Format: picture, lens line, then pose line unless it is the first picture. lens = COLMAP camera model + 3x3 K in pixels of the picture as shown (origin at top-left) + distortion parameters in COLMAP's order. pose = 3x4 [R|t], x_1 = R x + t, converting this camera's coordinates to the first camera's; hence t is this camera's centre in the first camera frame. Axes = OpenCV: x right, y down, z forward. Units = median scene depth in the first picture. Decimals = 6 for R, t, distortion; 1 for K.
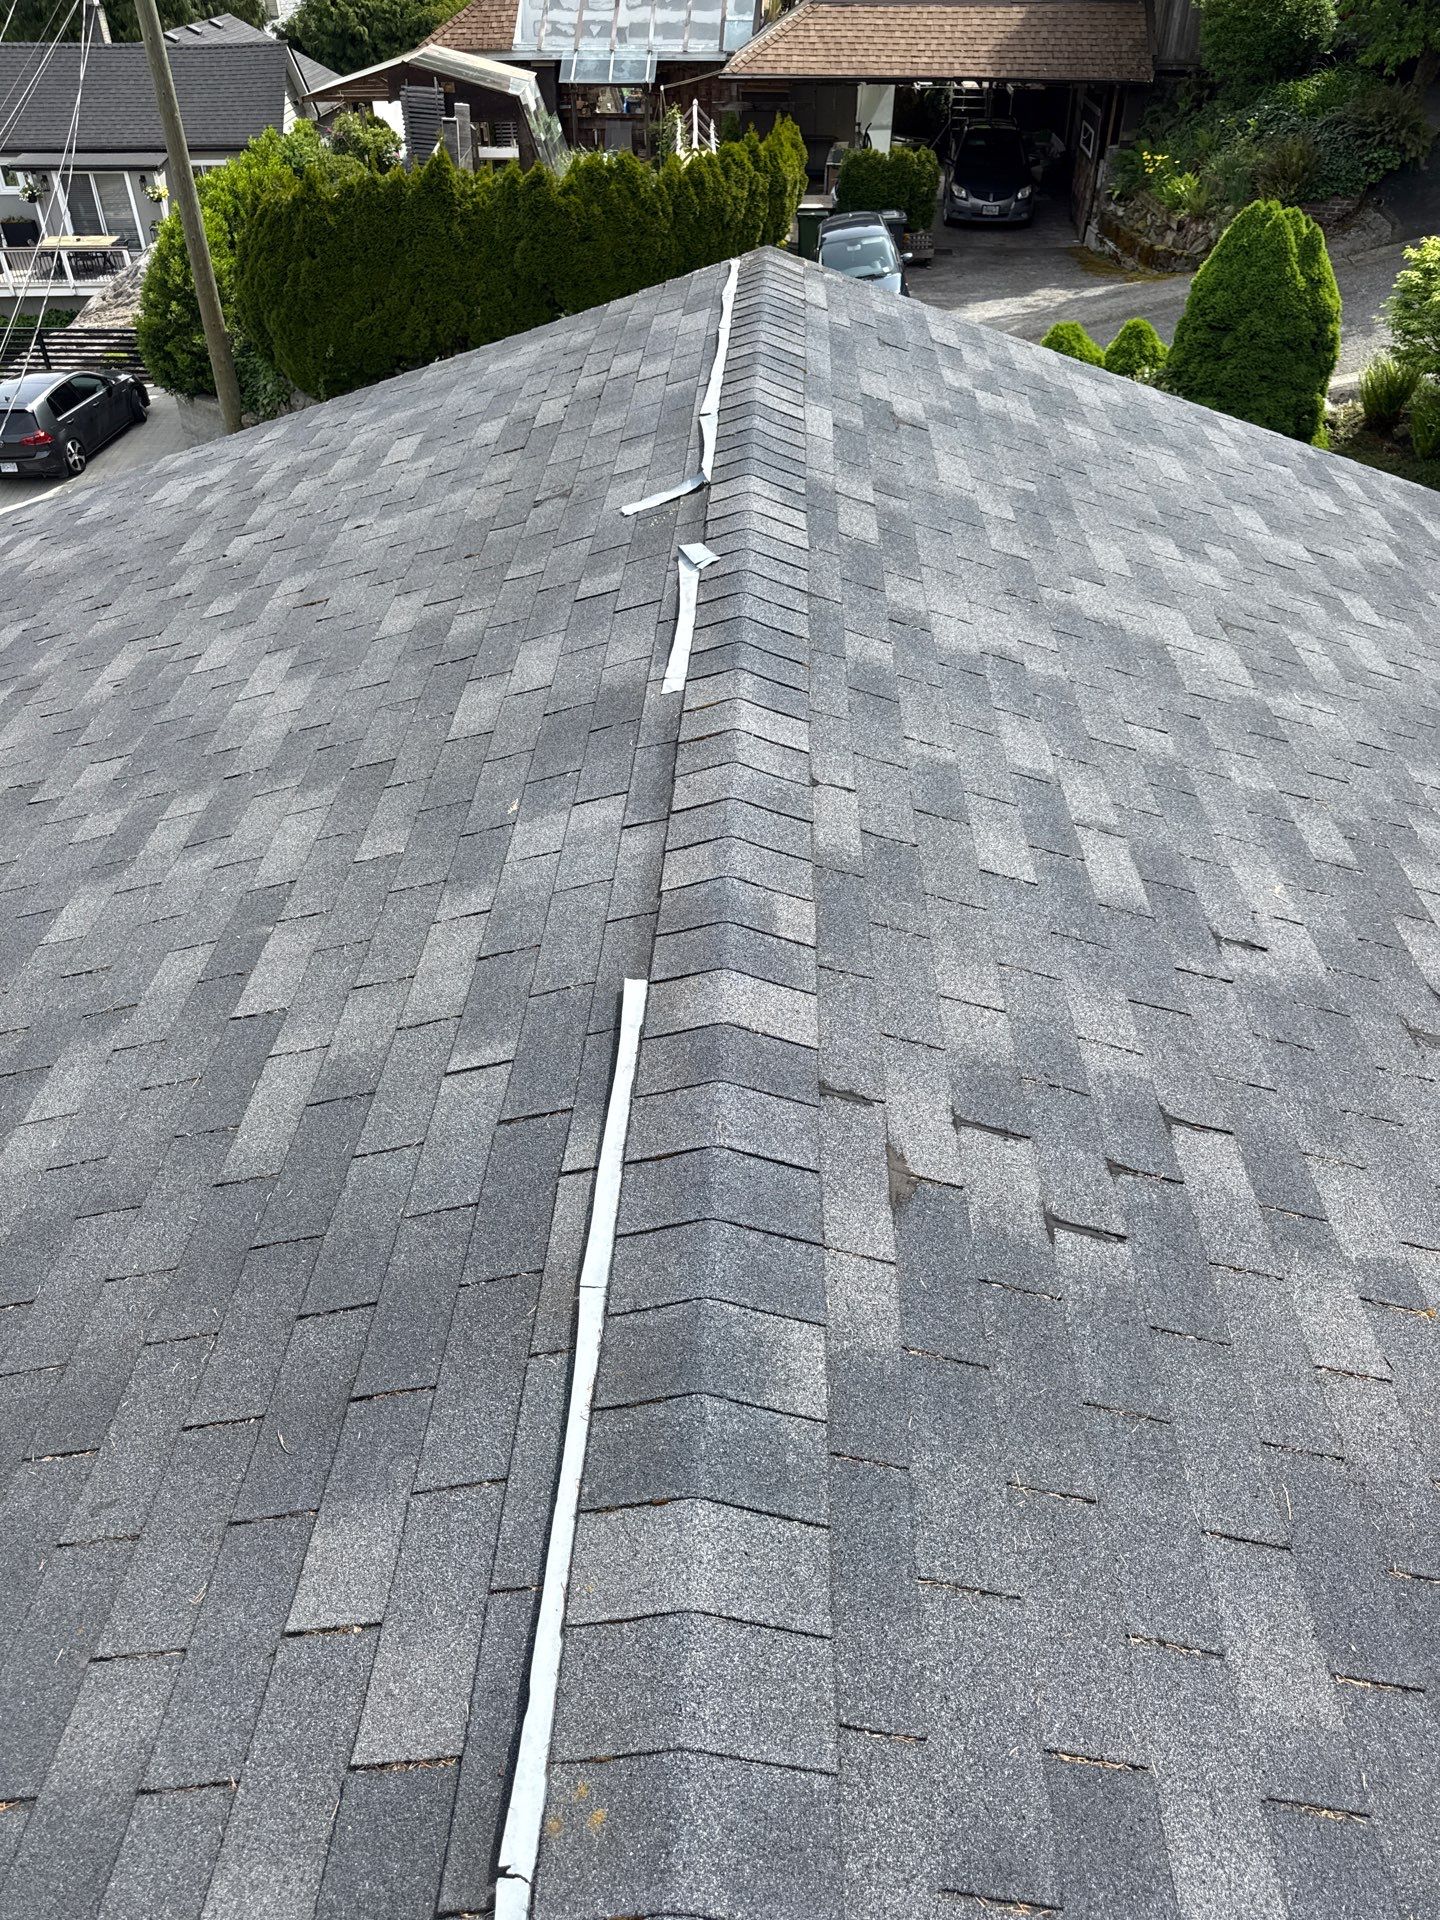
lens RADIAL K [[1354.5, 0, 720.0], [0, 1354.5, 960.0], [0, 0, 1]] dist [0.022661, -0.022891]
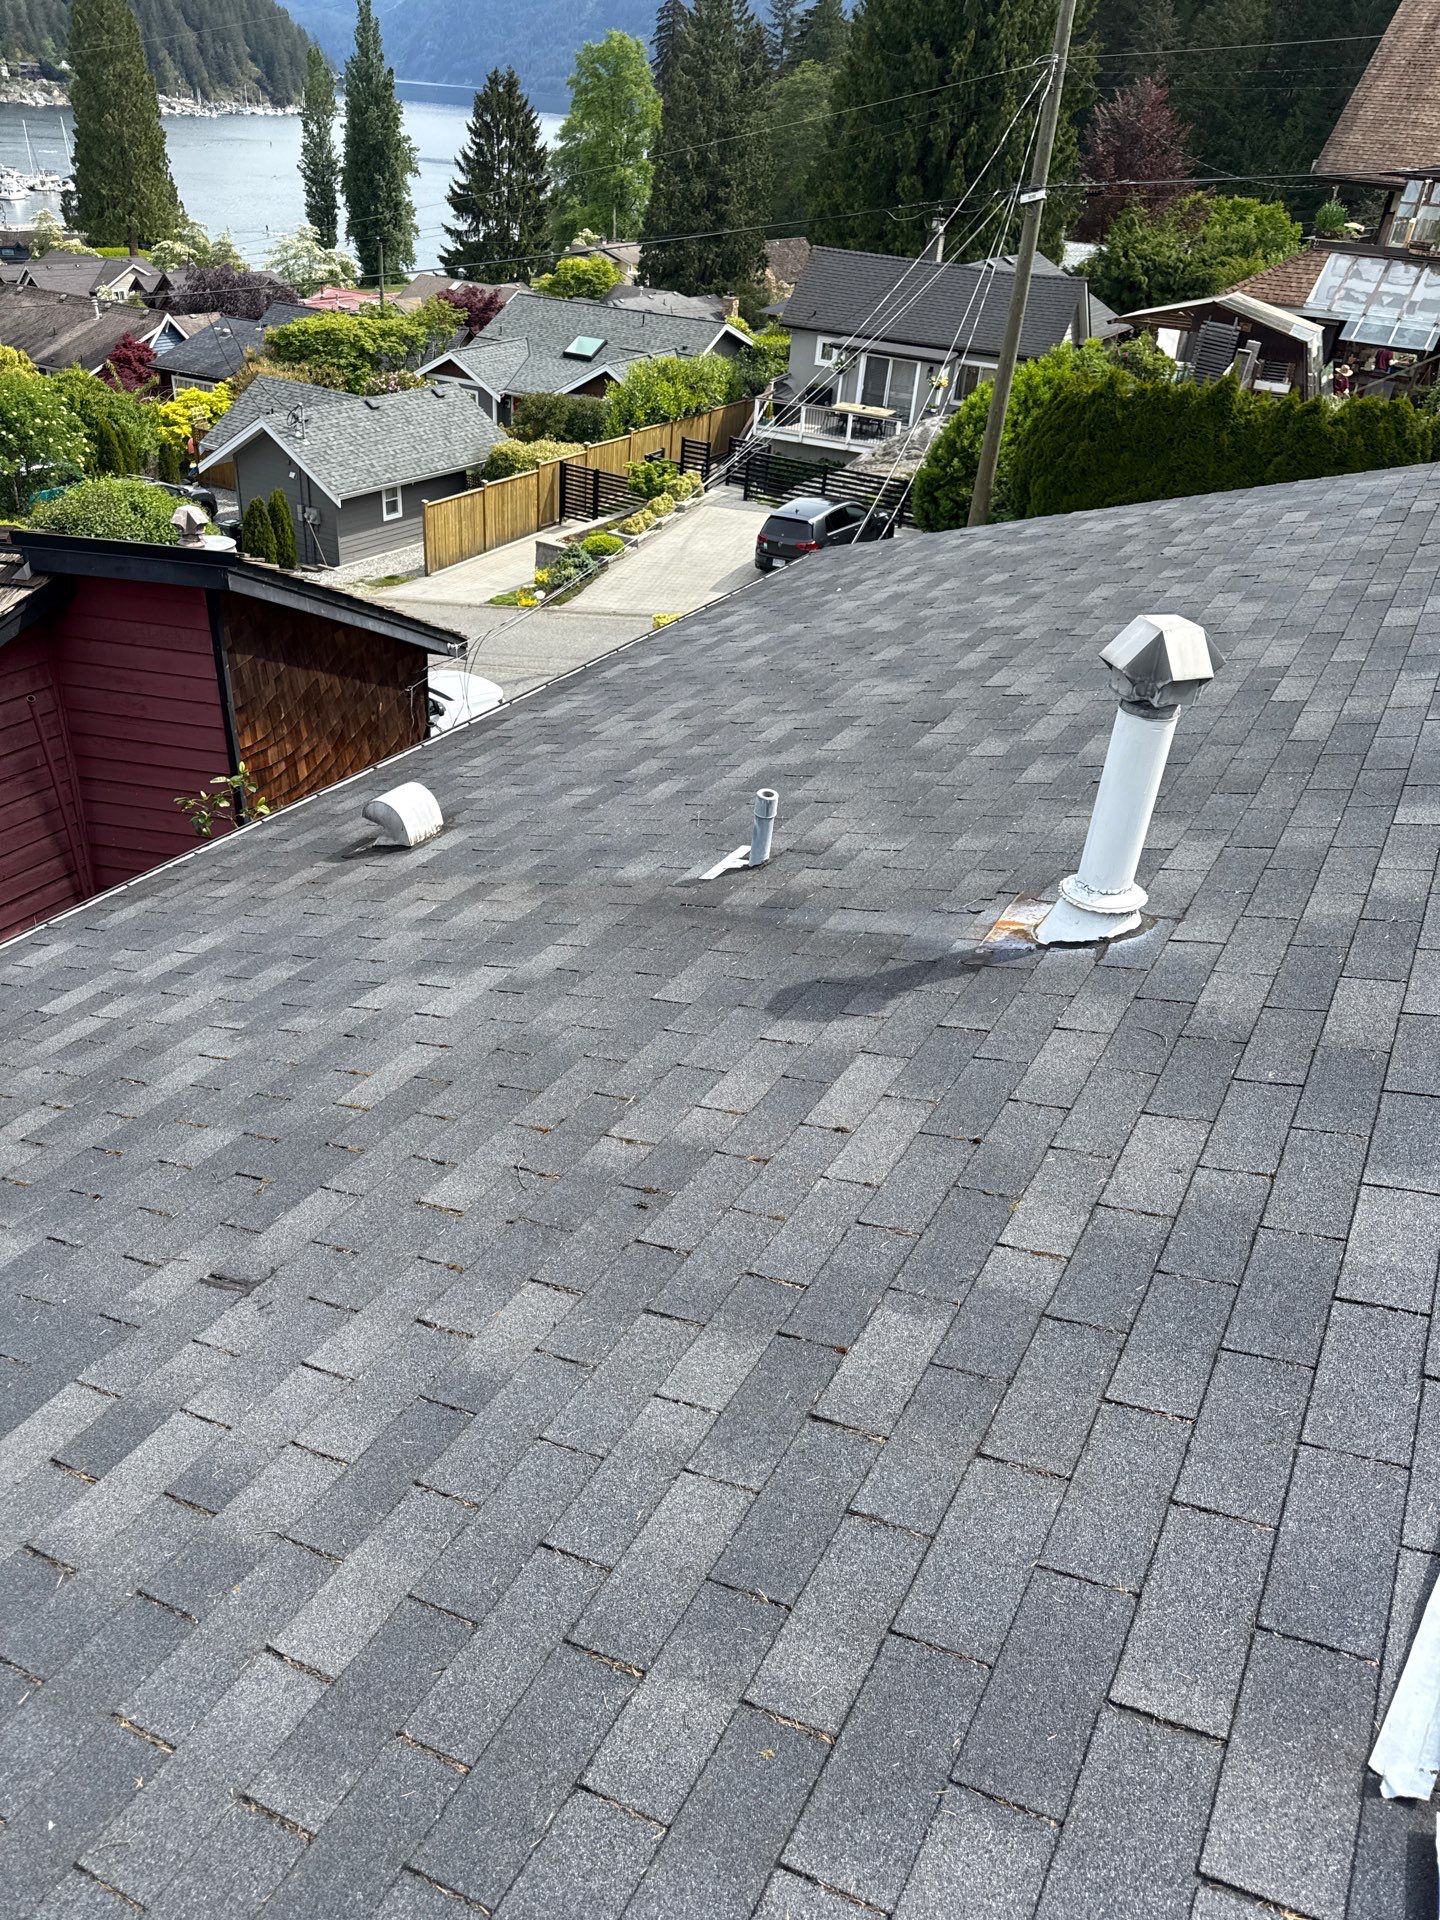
lens RADIAL K [[1357.2, 0, 699.9], [0, 1357.2, 964.1], [0, 0, 1]] dist [0.030755, -0.032443]
pose [[0.884216, 0.298838, -0.358969, -0.031449], [-0.344491, 0.936240, -0.069143, 0.089274], [0.315419, 0.184799, 0.930785, -0.103795]]
